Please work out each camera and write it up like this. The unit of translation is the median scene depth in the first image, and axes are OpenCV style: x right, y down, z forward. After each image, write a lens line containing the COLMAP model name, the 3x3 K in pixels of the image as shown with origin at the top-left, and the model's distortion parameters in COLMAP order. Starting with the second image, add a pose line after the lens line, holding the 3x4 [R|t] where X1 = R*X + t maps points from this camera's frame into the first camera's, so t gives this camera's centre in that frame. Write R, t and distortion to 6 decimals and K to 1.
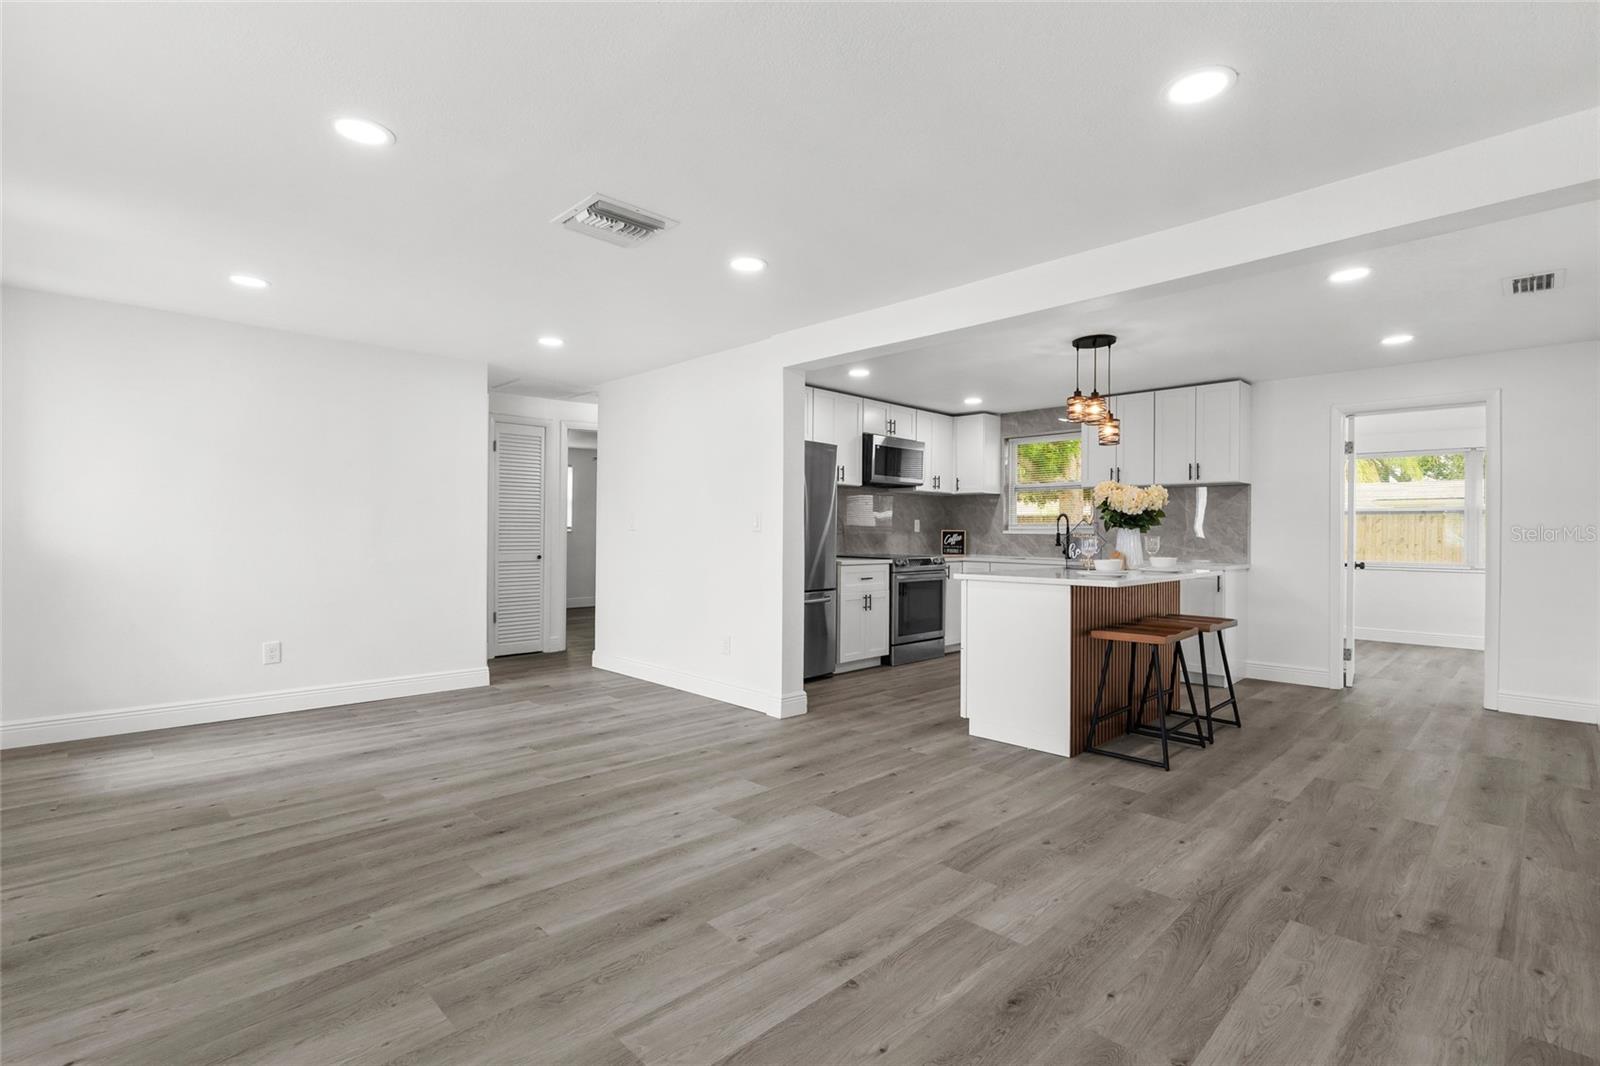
lens RADIAL K [[741.3, 0, 797.0], [0, 741.3, 536.1], [0, 0, 1]] dist [-0.000930, 0.000045]
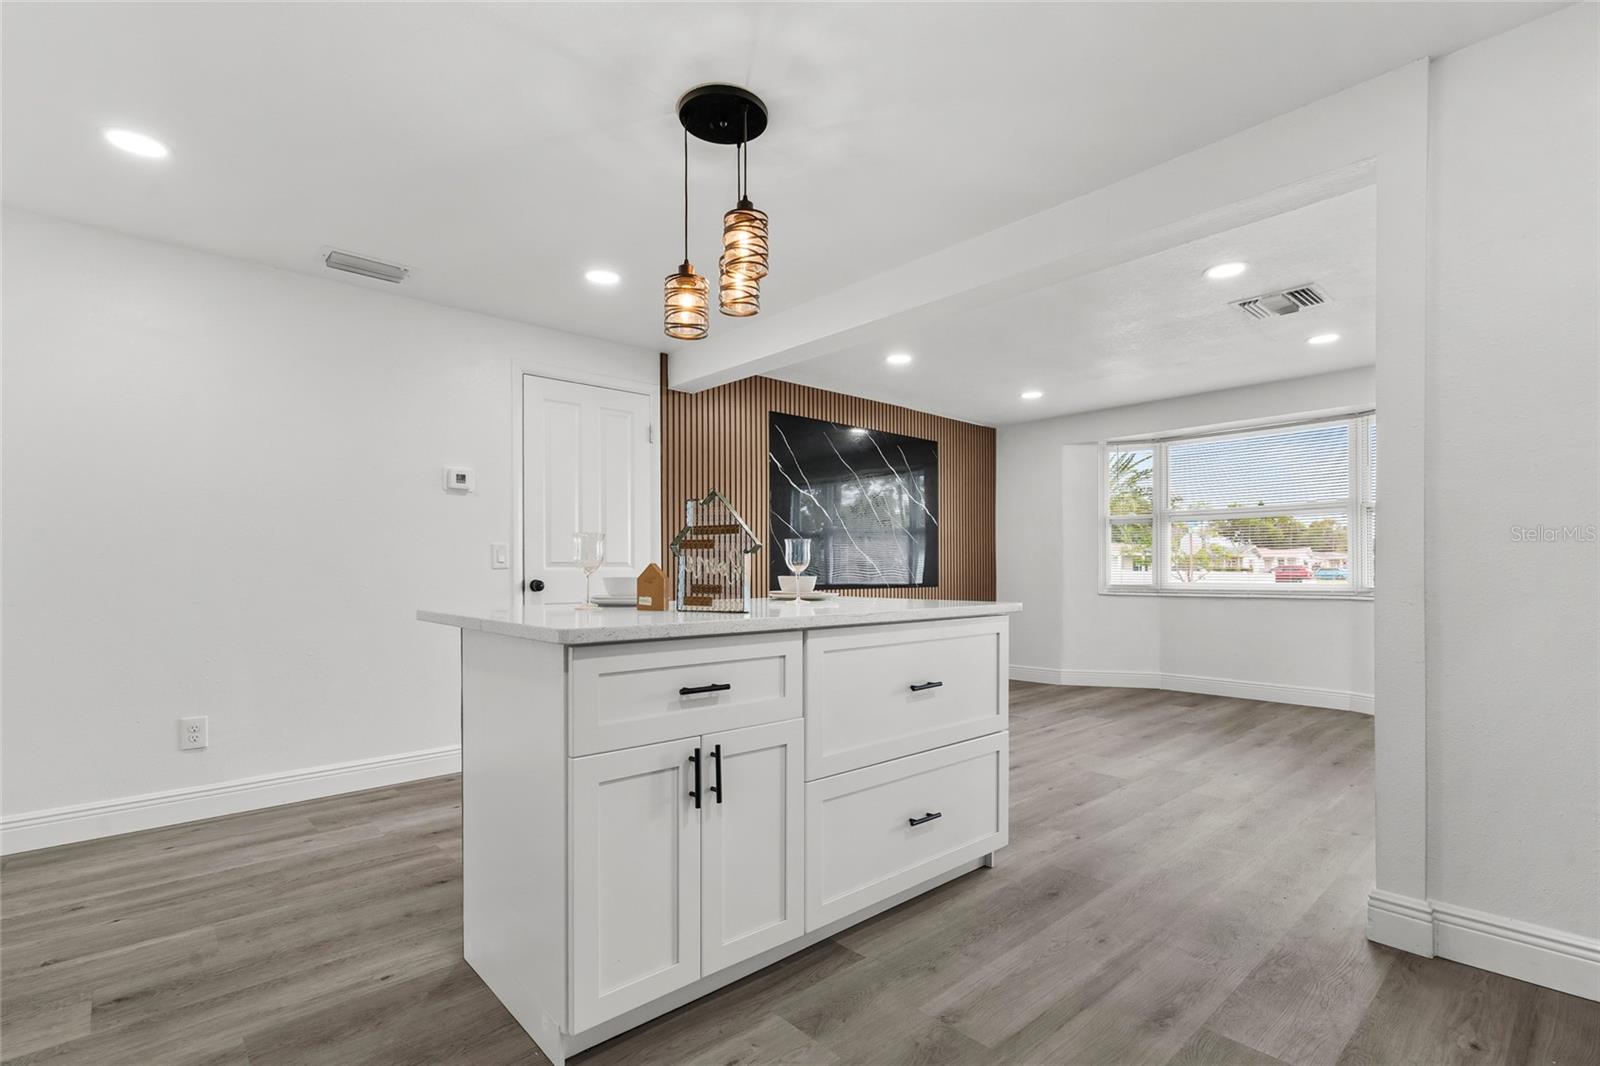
lens RADIAL K [[746.6, 0, 797.3], [0, 746.6, 570.6], [0, 0, 1]] dist [-0.002118, -0.000141]
pose [[-0.999222, -0.004953, 0.039138, 0.423154], [-0.004846, 0.999984, 0.002820, 0.028035], [-0.039151, 0.002628, -0.999230, 1.847901]]
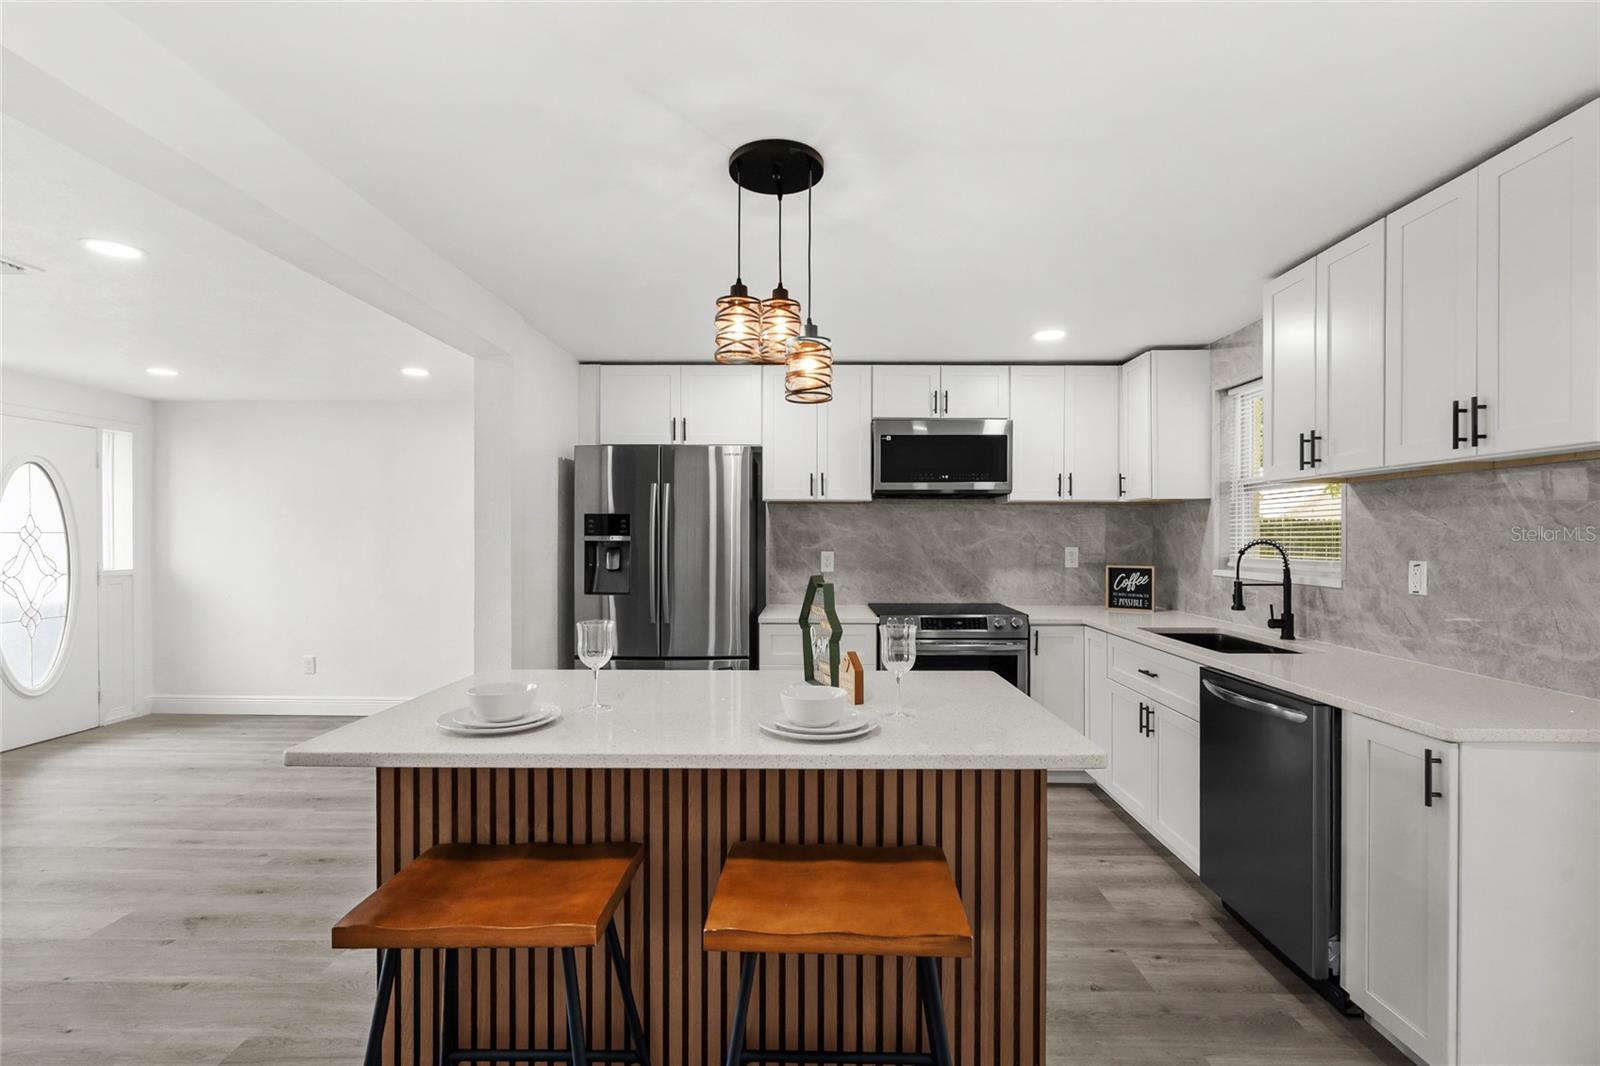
lens RADIAL K [[738.8, 0, 804.3], [0, 738.8, 543.9], [0, 0, 1]] dist [-0.001034, 0.000399]
pose [[0.705530, 0.000494, -0.708680, 0.904533], [0.001141, 0.999998, 0.001833, -0.053925], [0.708679, -0.002102, 0.705528, 0.887616]]
